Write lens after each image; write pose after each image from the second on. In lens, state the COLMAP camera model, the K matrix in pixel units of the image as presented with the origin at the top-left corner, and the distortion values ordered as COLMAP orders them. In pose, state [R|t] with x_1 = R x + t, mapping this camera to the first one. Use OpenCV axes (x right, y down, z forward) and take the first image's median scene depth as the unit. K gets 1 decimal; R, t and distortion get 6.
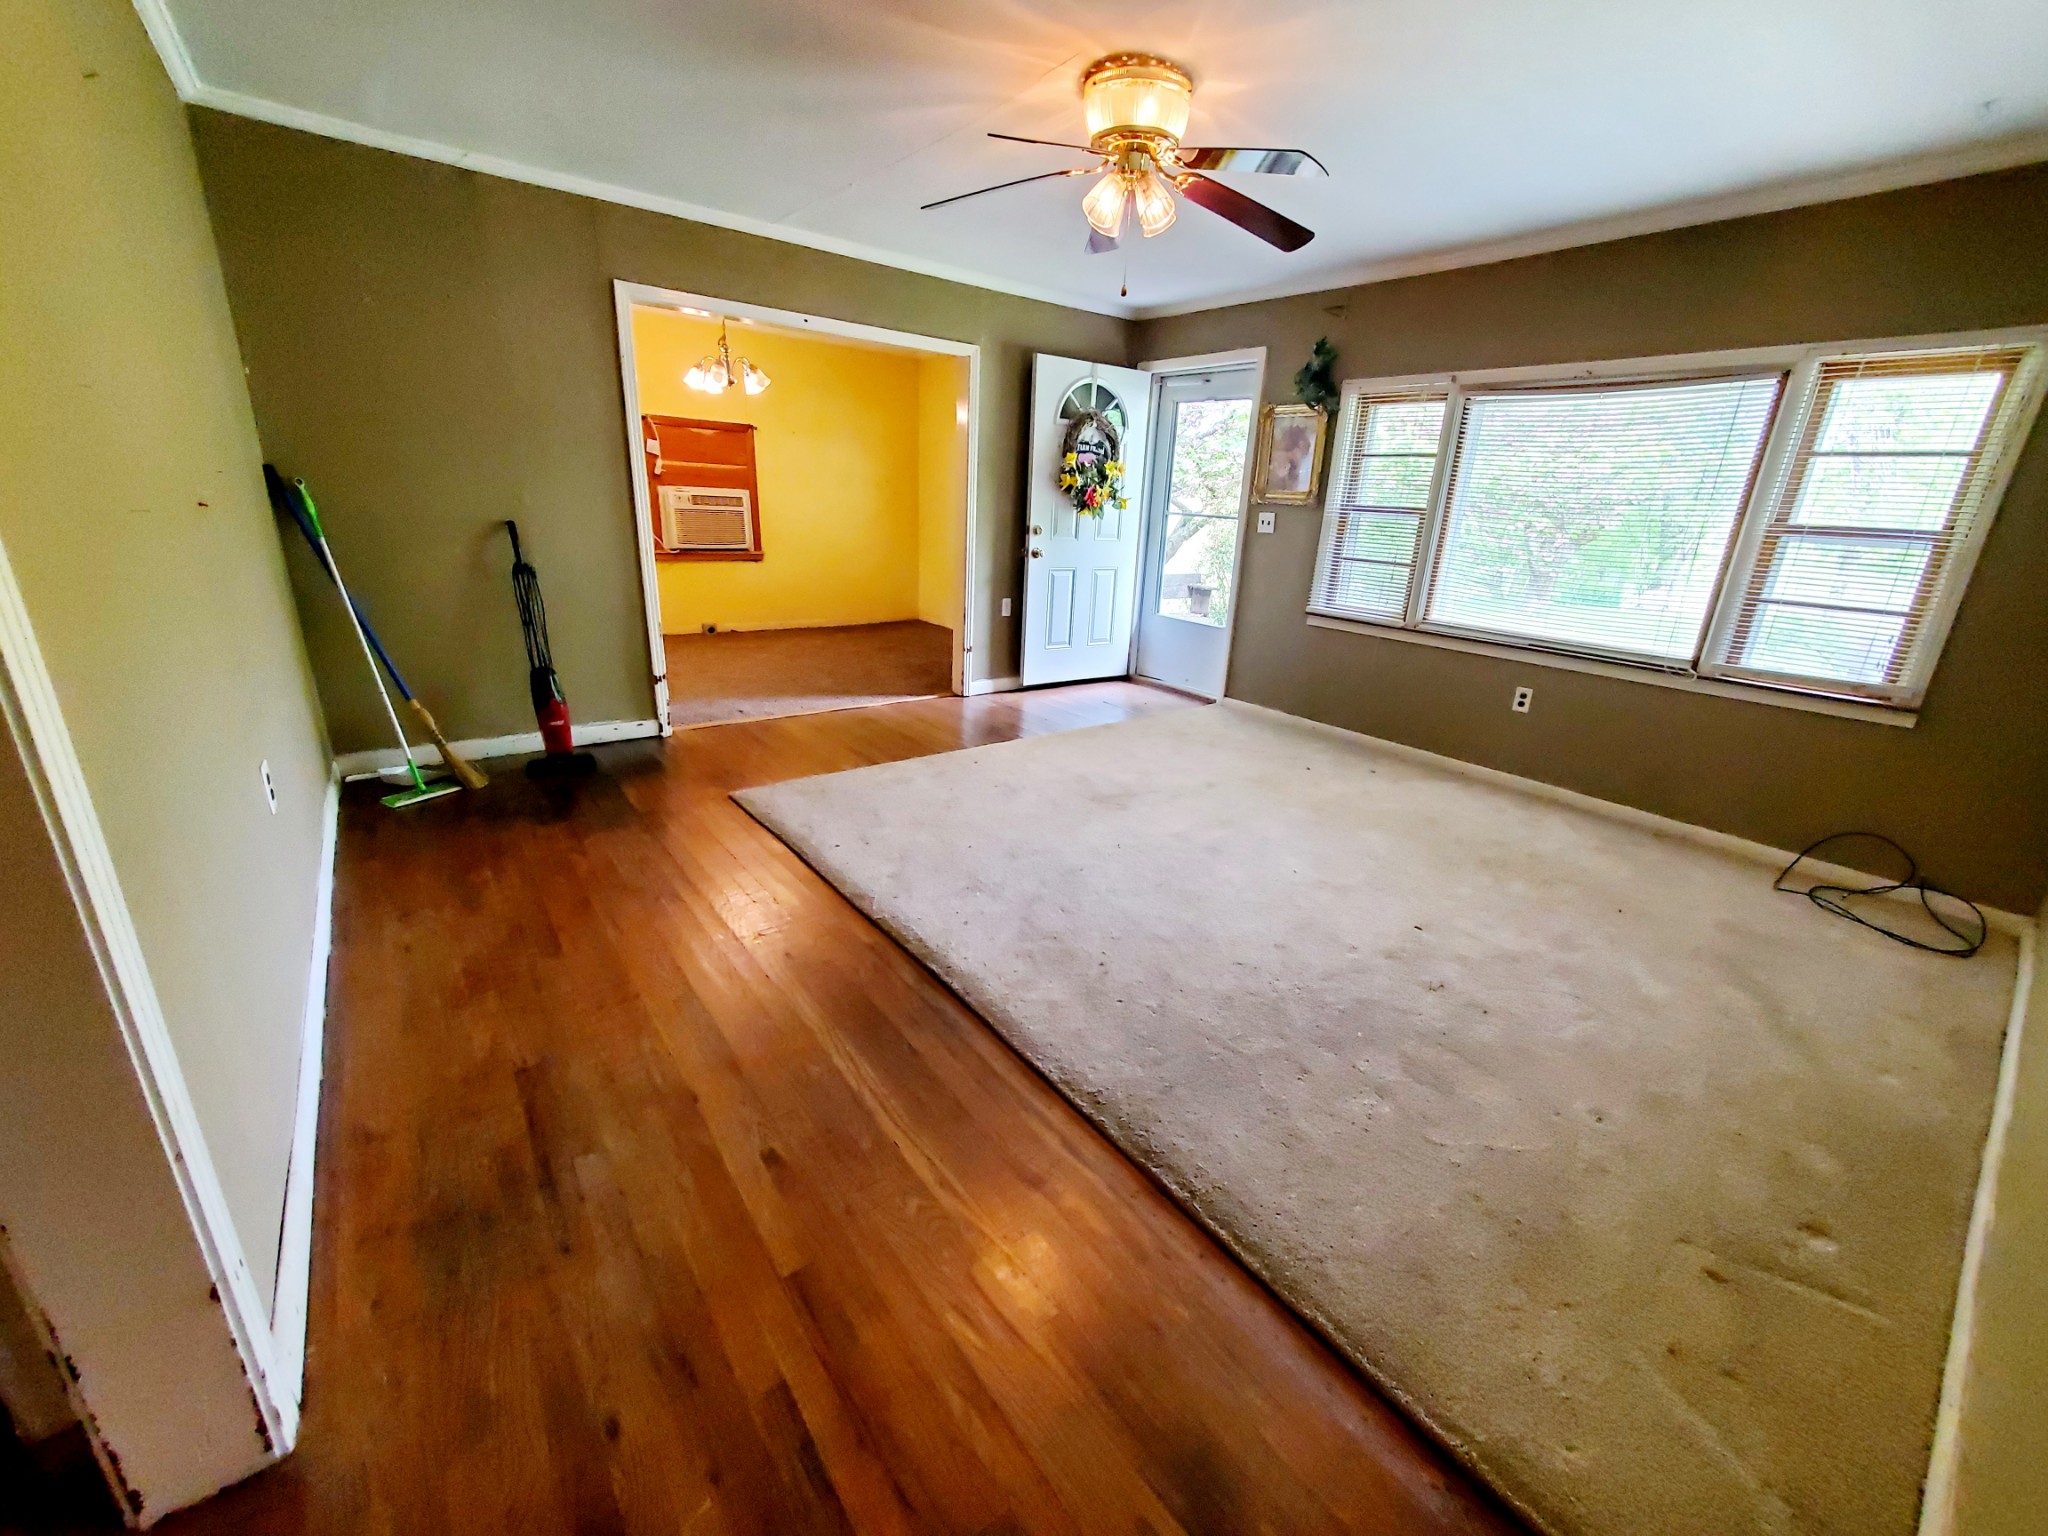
lens RADIAL K [[800.3, 0, 1050.1], [0, 800.3, 762.9], [0, 0, 1]] dist [0.010288, -0.000214]
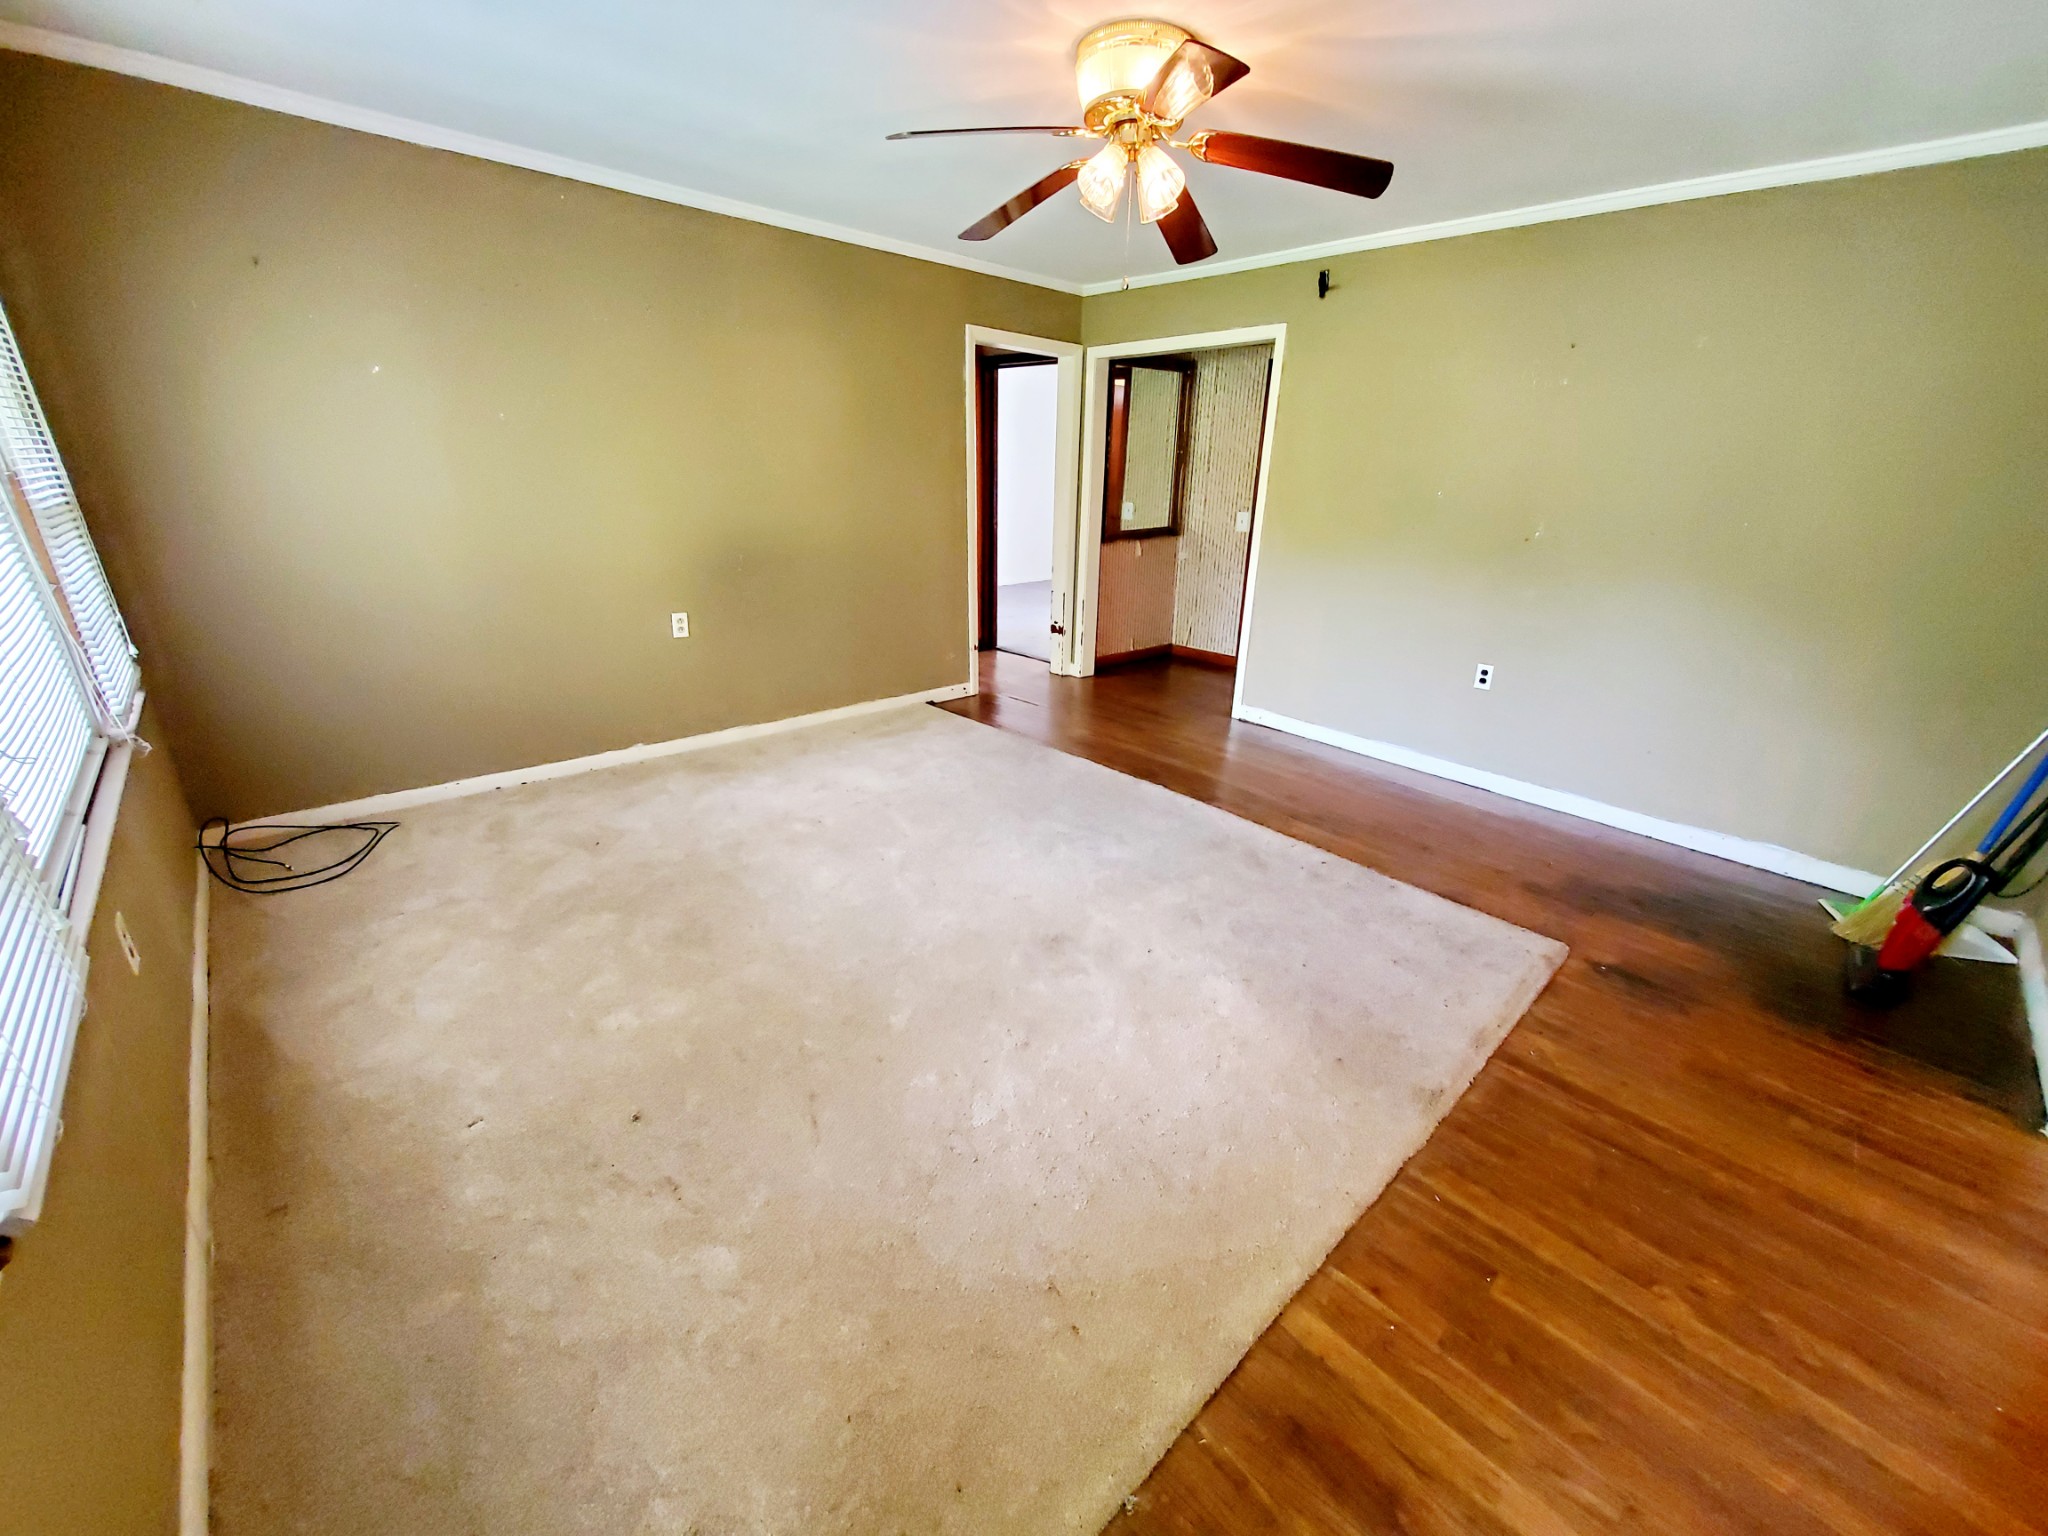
lens RADIAL K [[807.9, 0, 1052.2], [0, 807.9, 765.0], [0, 0, 1]] dist [-0.001740, -0.000135]
pose [[-0.992124, -0.044835, -0.116964, 0.134487], [-0.108417, 0.775046, 0.622535, -0.378411], [0.062742, 0.630313, -0.773802, 1.060255]]
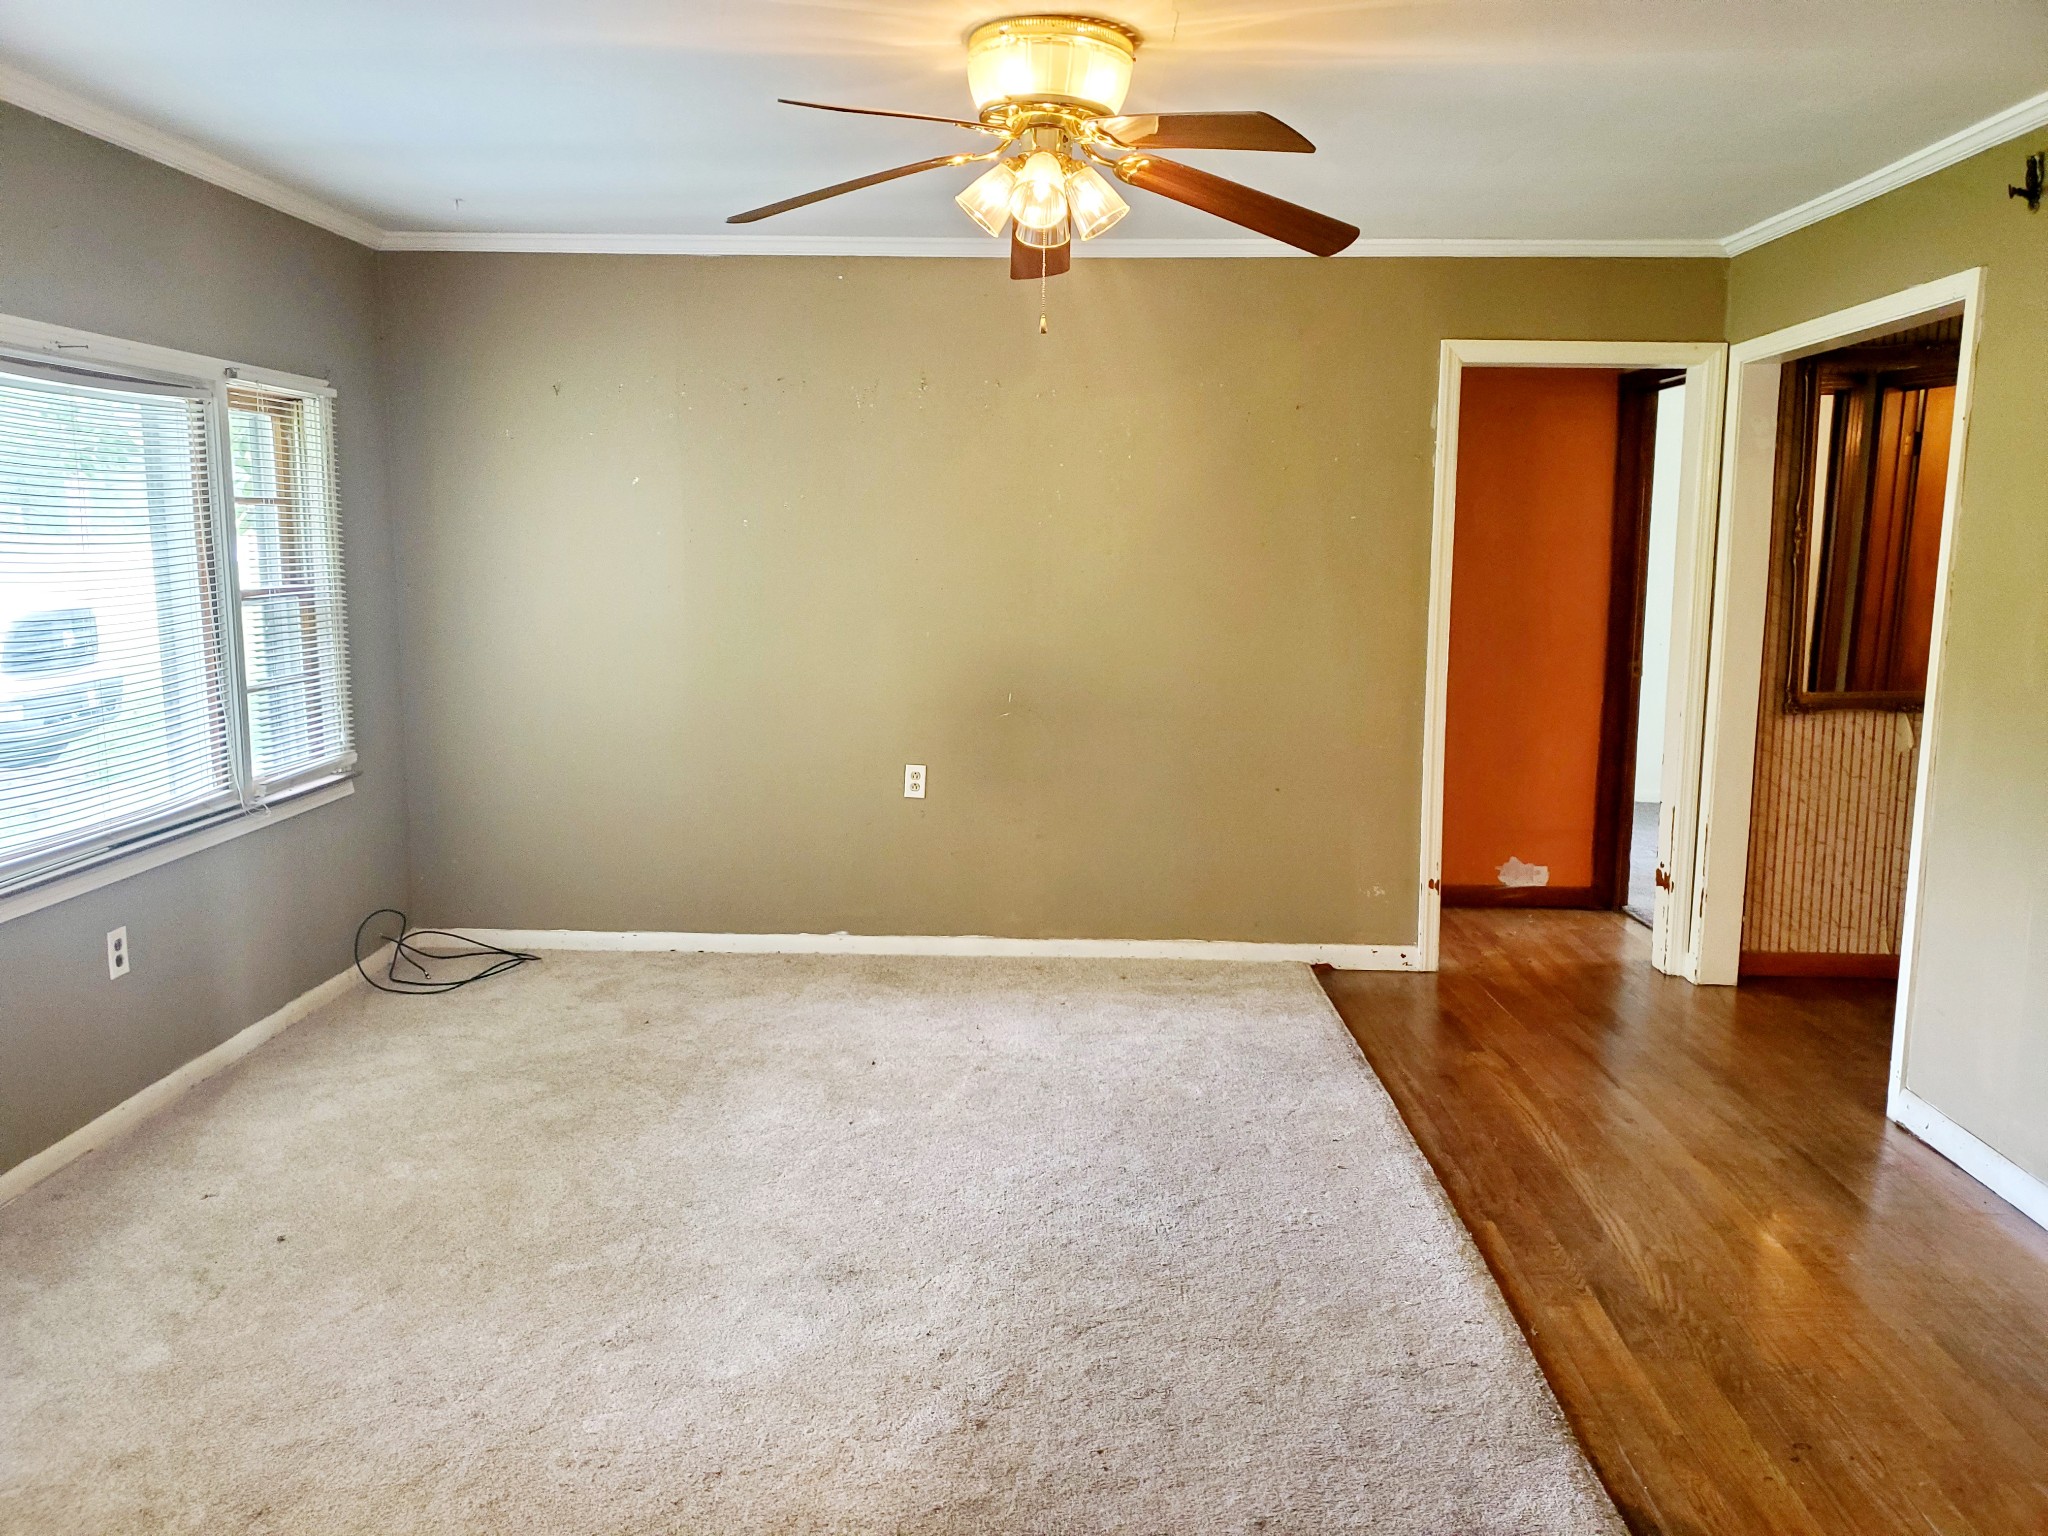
lens RADIAL K [[1588.6, 0, 1028.1], [0, 1588.6, 773.1], [0, 0, 1]] dist [0.019285, -0.006749]
pose [[-0.762885, -0.153276, 0.628103, -0.380908], [0.159754, 0.896678, 0.412852, -0.413184], [-0.626486, 0.415300, -0.659576, 1.030942]]
